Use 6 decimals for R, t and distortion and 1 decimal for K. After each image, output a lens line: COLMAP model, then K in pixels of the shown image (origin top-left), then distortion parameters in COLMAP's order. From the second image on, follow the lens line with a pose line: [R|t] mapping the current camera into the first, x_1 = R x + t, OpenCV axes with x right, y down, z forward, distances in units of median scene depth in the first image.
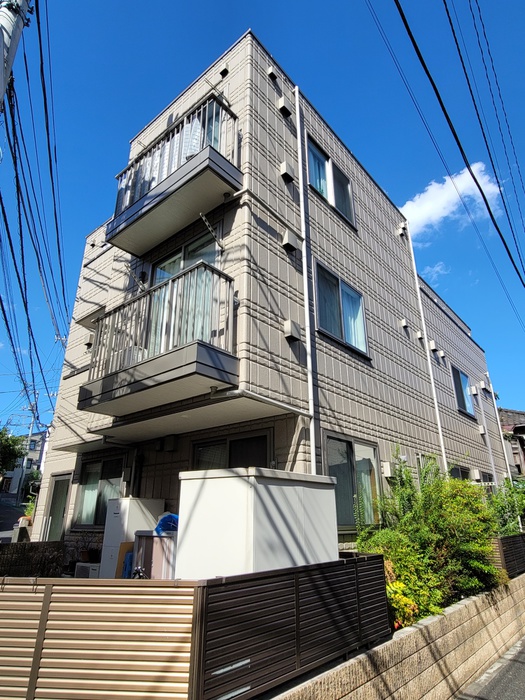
lens RADIAL K [[419.9, 0, 263.5], [0, 419.9, 351.9], [0, 0, 1]] dist [0.003517, 0.000355]
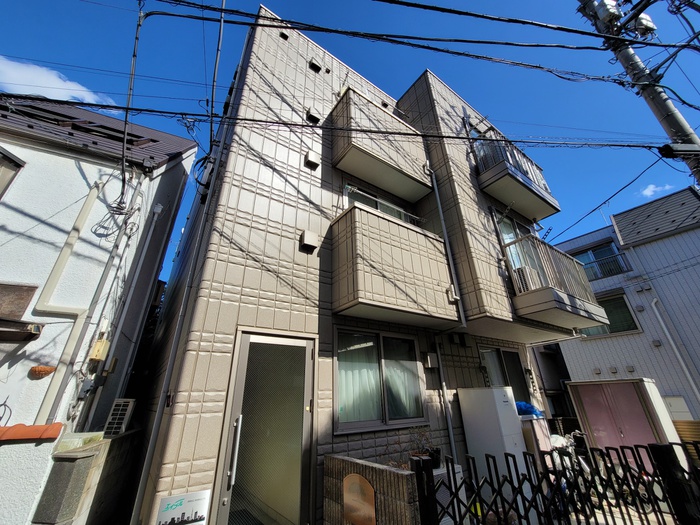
lens RADIAL K [[282.5, 0, 348.5], [0, 282.5, 258.8], [0, 0, 1]] dist [-0.000124, 0.000298]
pose [[0.257962, 0.417474, 0.871304, -1.365723], [-0.338385, 0.883745, -0.323251, 0.479432], [-0.904959, -0.211450, 0.369239, 1.307937]]
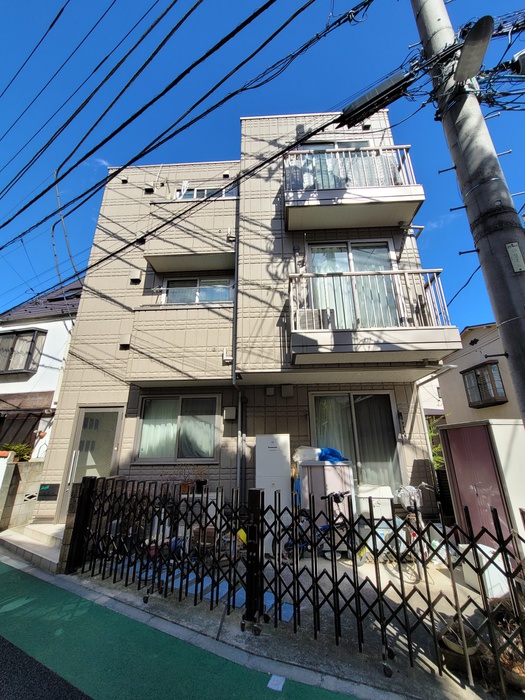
lens RADIAL K [[282.5, 0, 260.6], [0, 282.5, 351.4], [0, 0, 1]] dist [-0.000124, 0.000298]
pose [[0.790186, 0.186951, 0.583657, -0.966790], [-0.216049, 0.976174, -0.020180, 0.171730], [-0.573524, -0.110153, 0.811749, 0.478382]]
